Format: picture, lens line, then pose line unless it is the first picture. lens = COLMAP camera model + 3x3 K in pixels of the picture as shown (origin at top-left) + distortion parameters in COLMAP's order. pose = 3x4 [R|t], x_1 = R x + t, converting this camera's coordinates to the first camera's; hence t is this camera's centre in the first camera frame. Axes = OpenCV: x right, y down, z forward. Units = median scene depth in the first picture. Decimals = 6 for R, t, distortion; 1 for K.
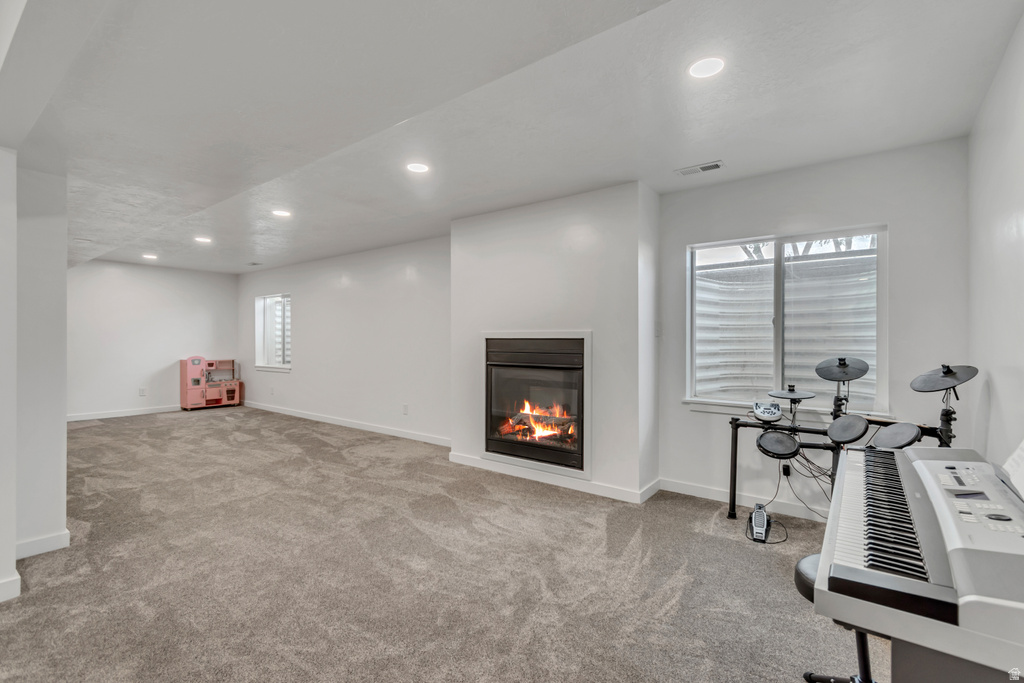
lens RADIAL K [[455.5, 0, 514.3], [0, 455.5, 343.7], [0, 0, 1]] dist [0.012117, -0.000296]
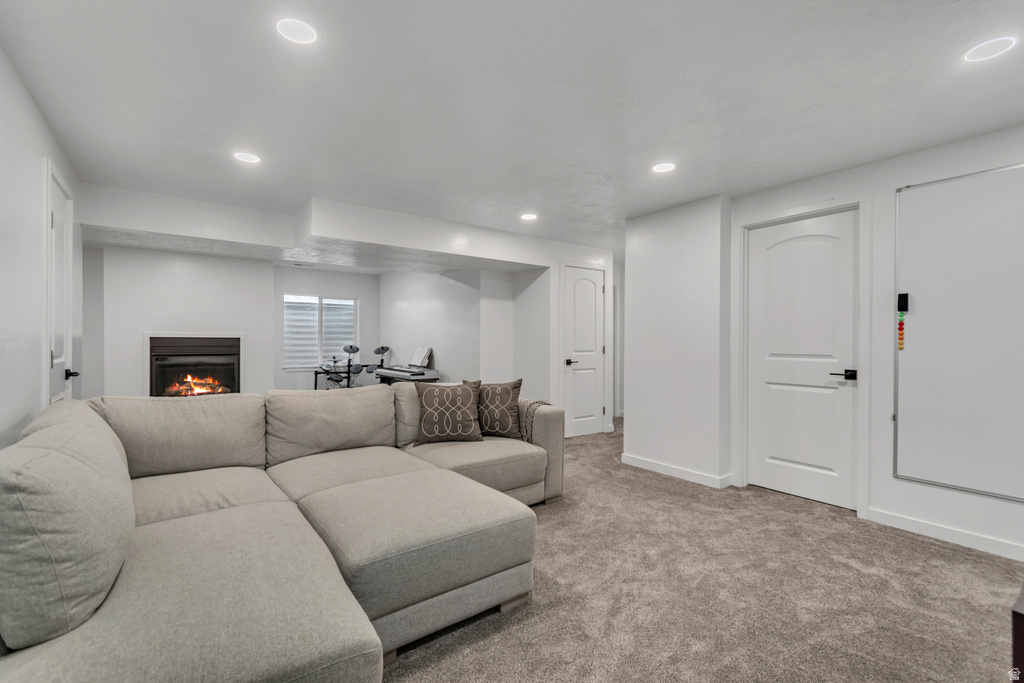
lens RADIAL K [[455.5, 0, 513.0], [0, 455.5, 335.8], [0, 0, 1]] dist [0.012117, -0.000296]
pose [[0.282967, 0.000647, 0.959130, -1.418071], [-0.006136, 0.999981, 0.001136, -0.030606], [-0.959110, -0.006207, 0.282965, -0.633294]]
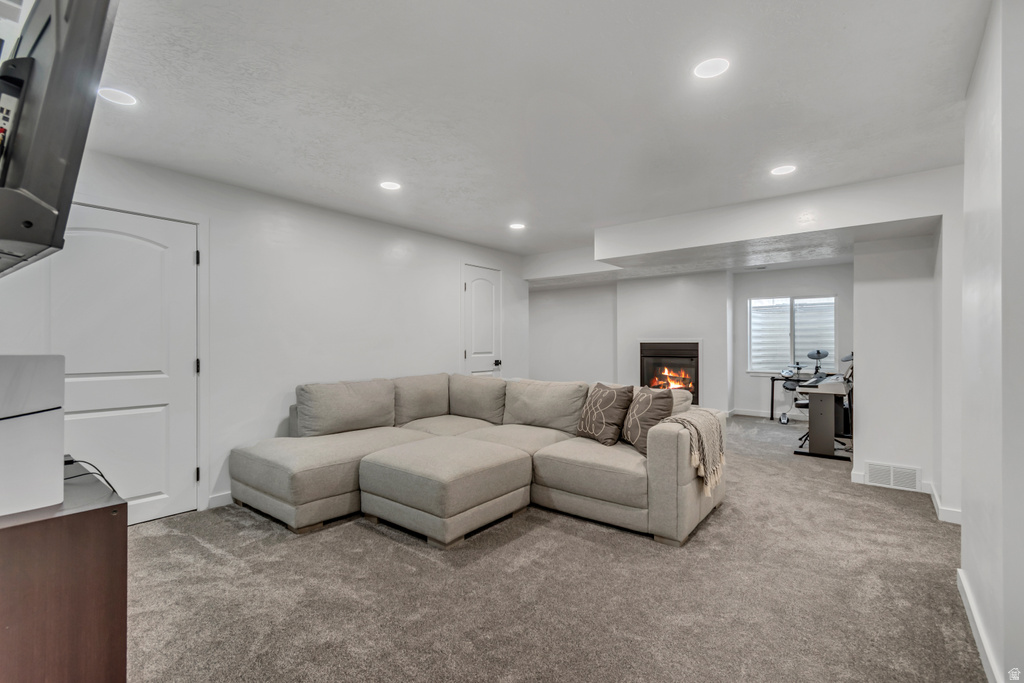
lens RADIAL K [[455.5, 0, 514.7], [0, 455.5, 346.4], [0, 0, 1]] dist [0.012117, -0.000296]
pose [[0.999529, -0.010975, -0.028666, -0.690234], [0.011190, 0.999910, 0.007352, -0.021085], [0.028583, -0.007669, 0.999562, -1.233150]]
